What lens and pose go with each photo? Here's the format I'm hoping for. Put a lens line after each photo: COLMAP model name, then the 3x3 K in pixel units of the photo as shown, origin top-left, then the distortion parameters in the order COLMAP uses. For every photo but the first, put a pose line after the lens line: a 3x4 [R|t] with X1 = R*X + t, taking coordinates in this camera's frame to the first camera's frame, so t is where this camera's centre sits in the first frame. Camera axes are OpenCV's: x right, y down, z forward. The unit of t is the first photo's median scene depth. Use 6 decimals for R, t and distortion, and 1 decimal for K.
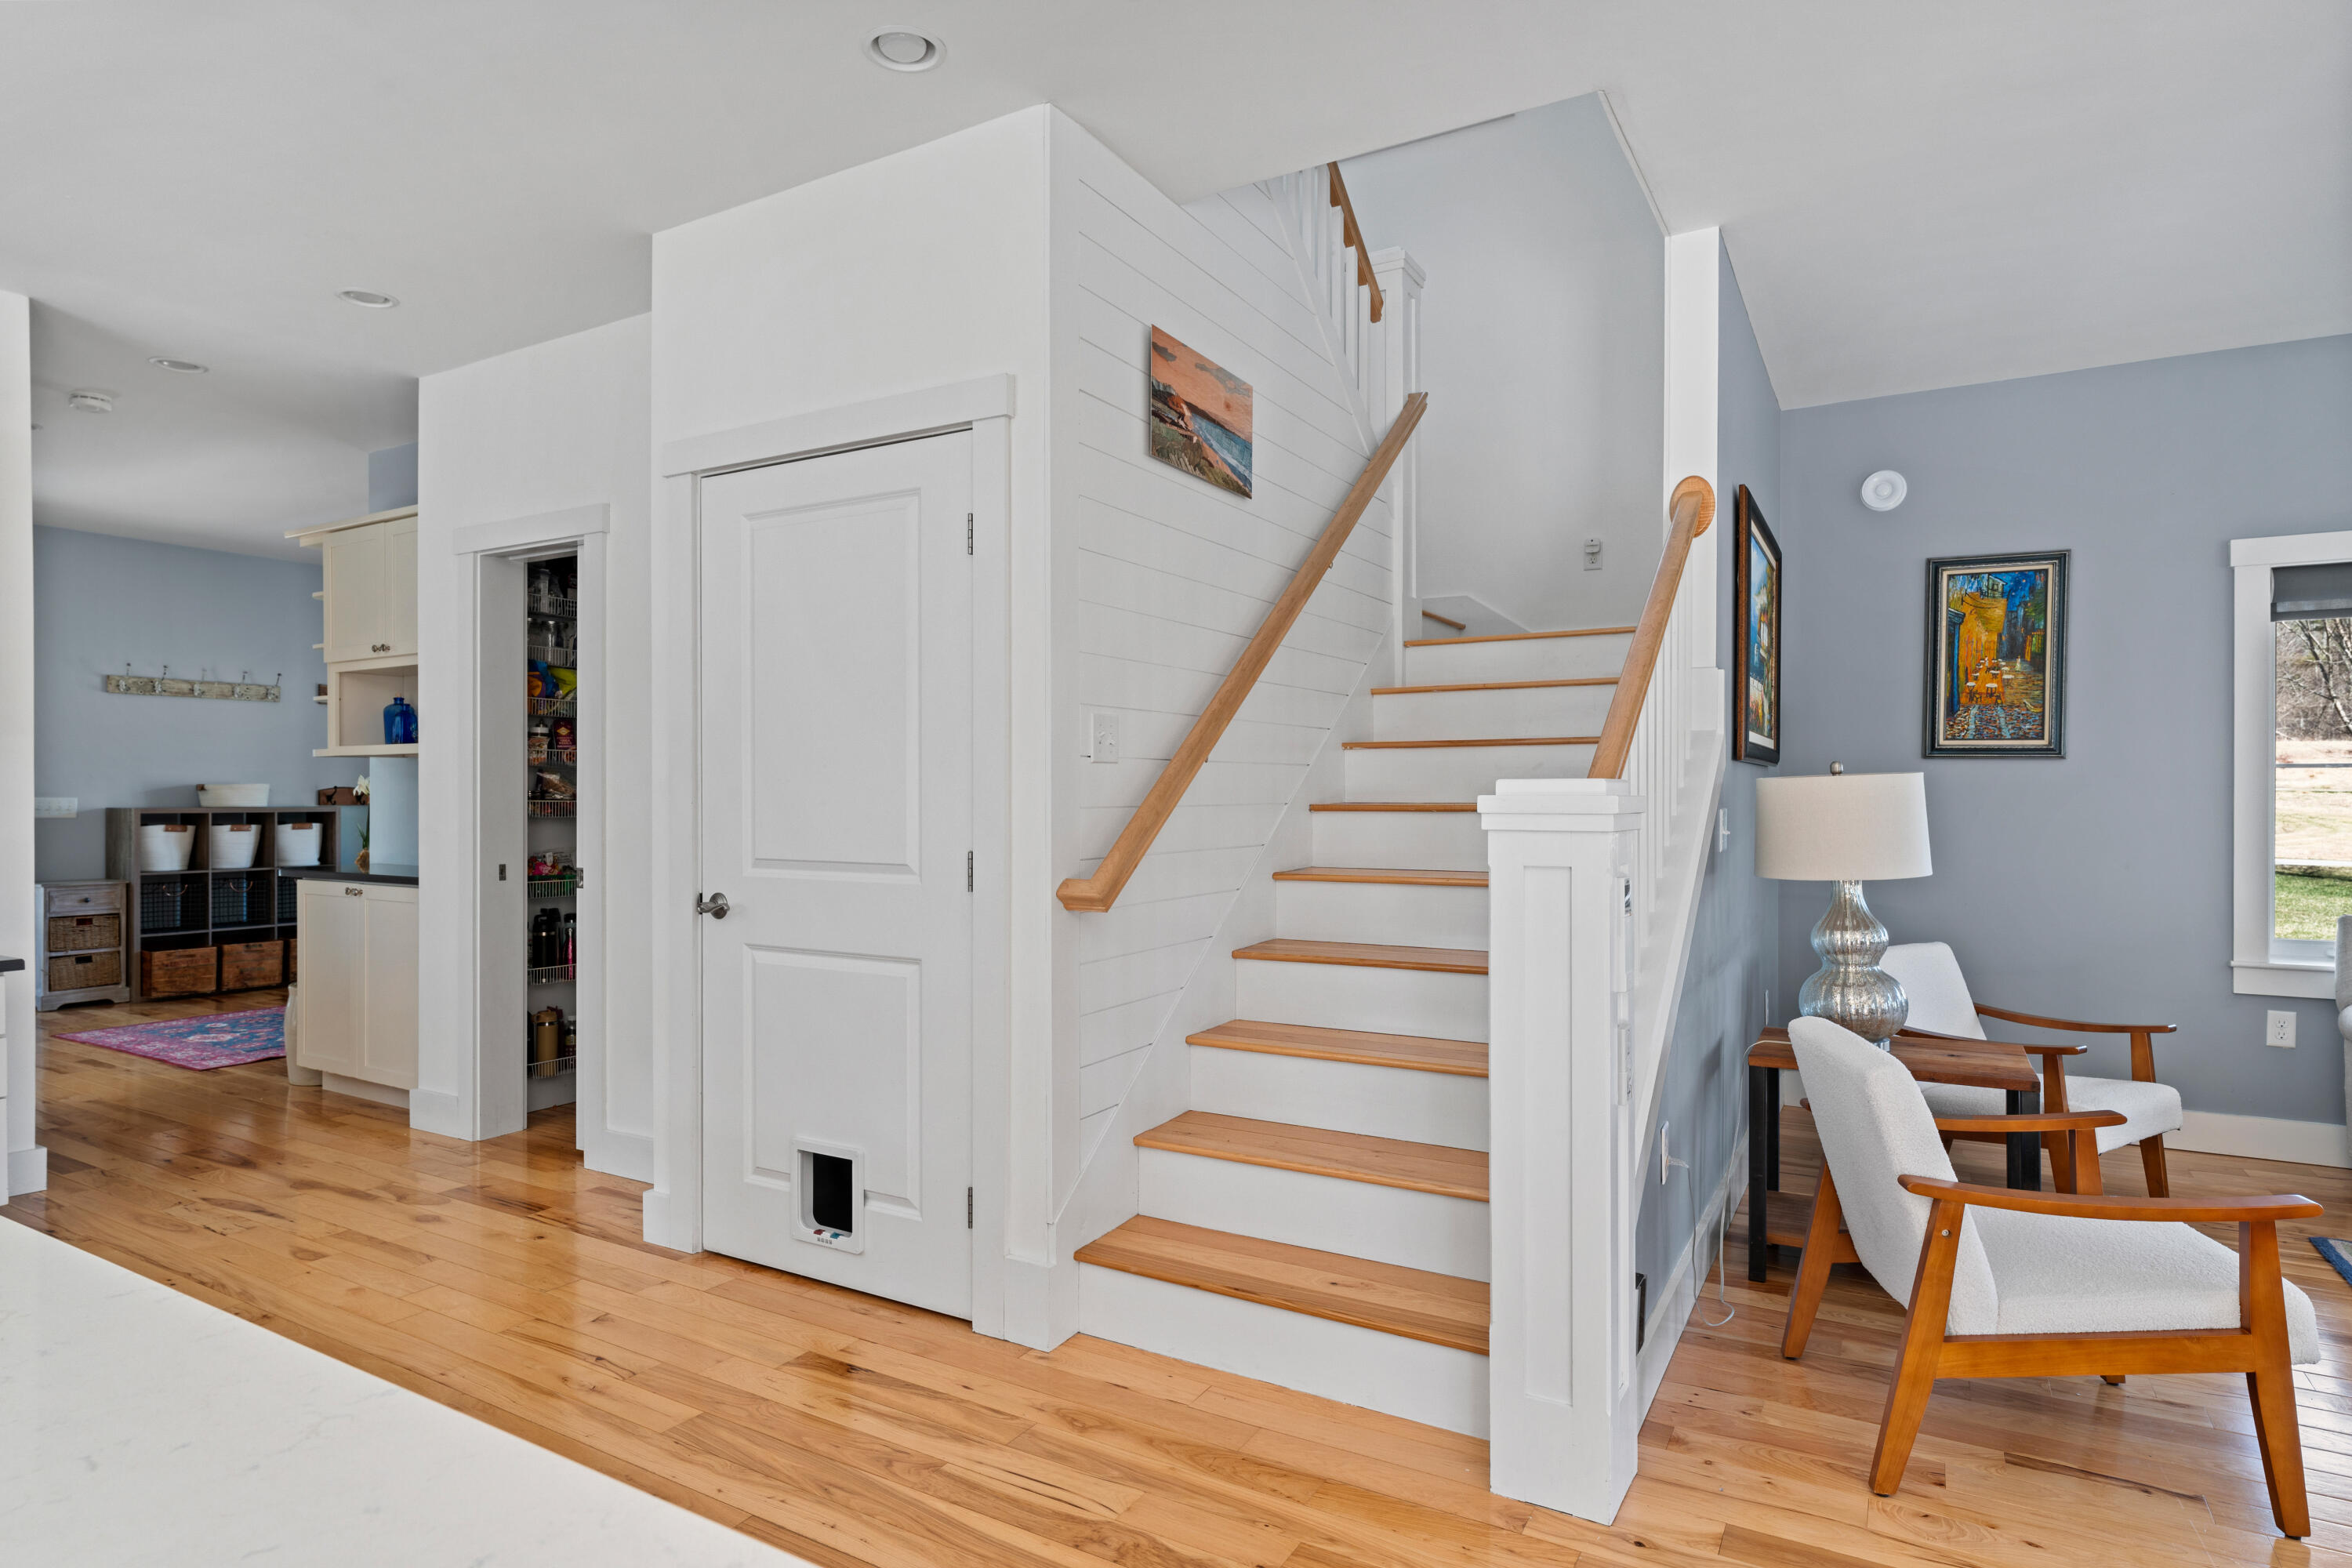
lens RADIAL K [[1276.3, 0, 1176.0], [0, 1276.3, 784.0], [0, 0, 1]] dist [0.003795, 0.000903]
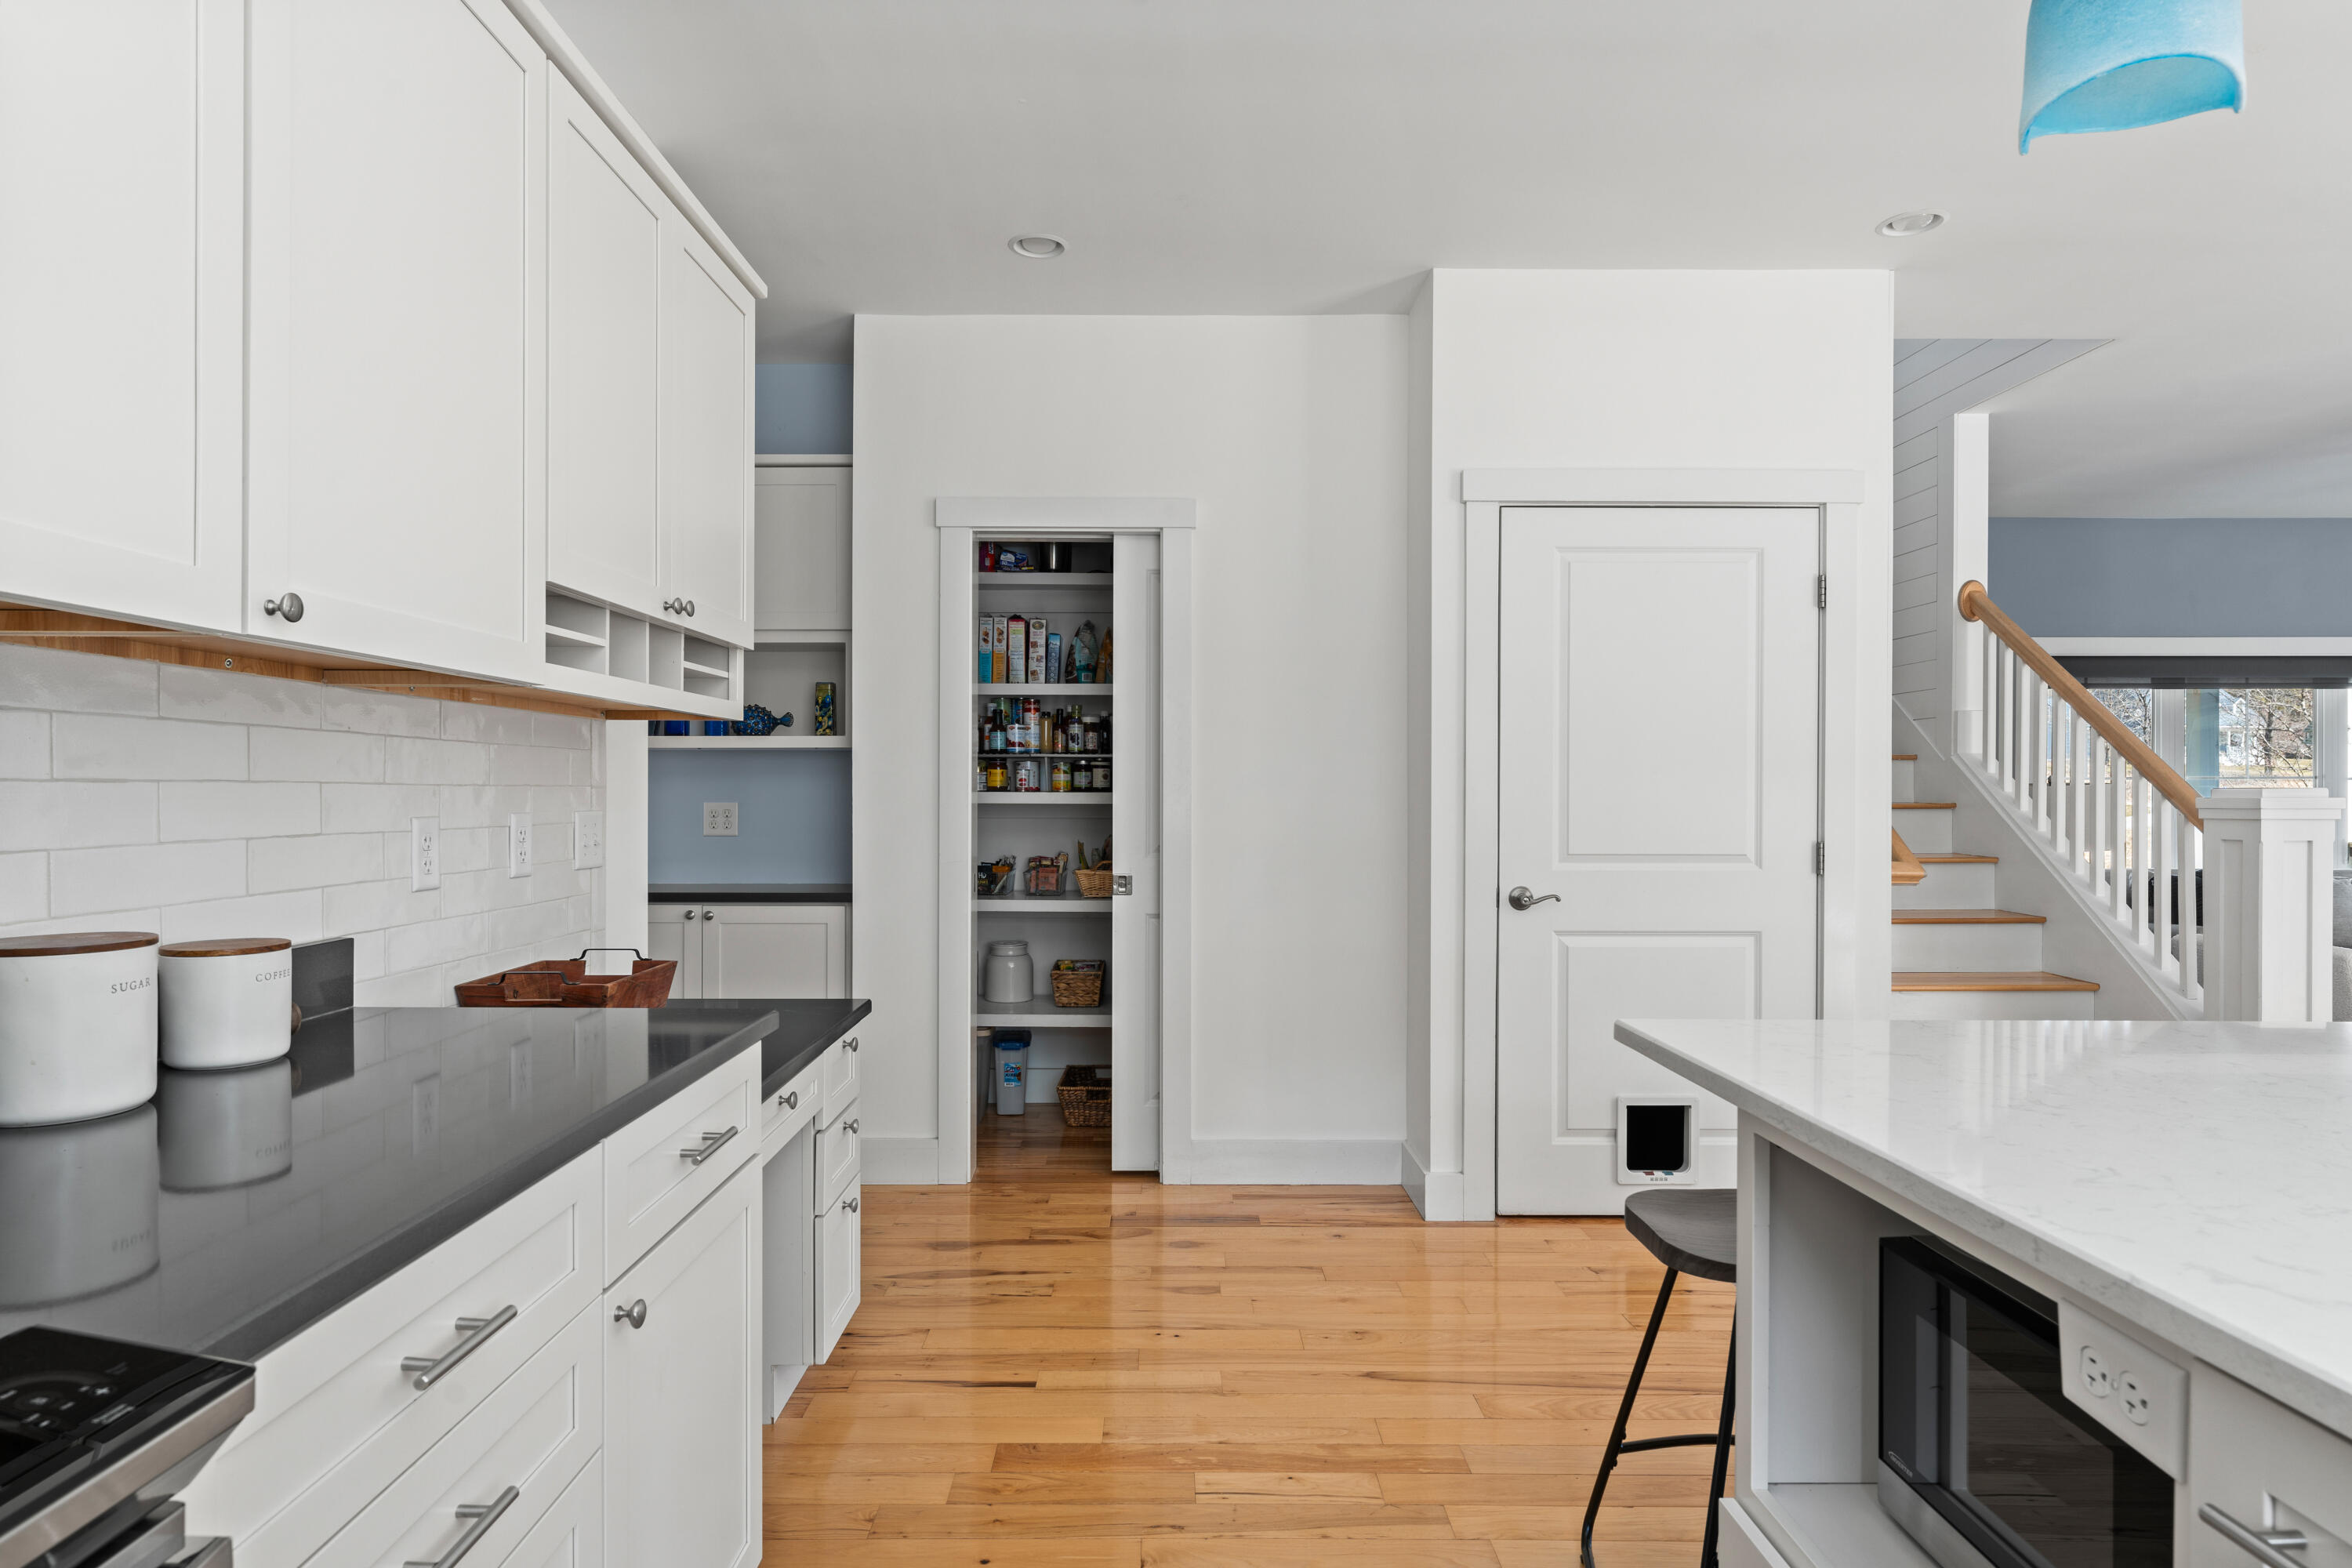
lens RADIAL K [[1286.0, 0, 1176.0], [0, 1286.0, 784.0], [0, 0, 1]] dist [0.001104, 0.000247]
pose [[0.860418, 0.003330, 0.509578, -1.148863], [-0.002723, 0.999994, -0.001937, -0.000426], [-0.509581, 0.000279, 0.860422, 0.192669]]
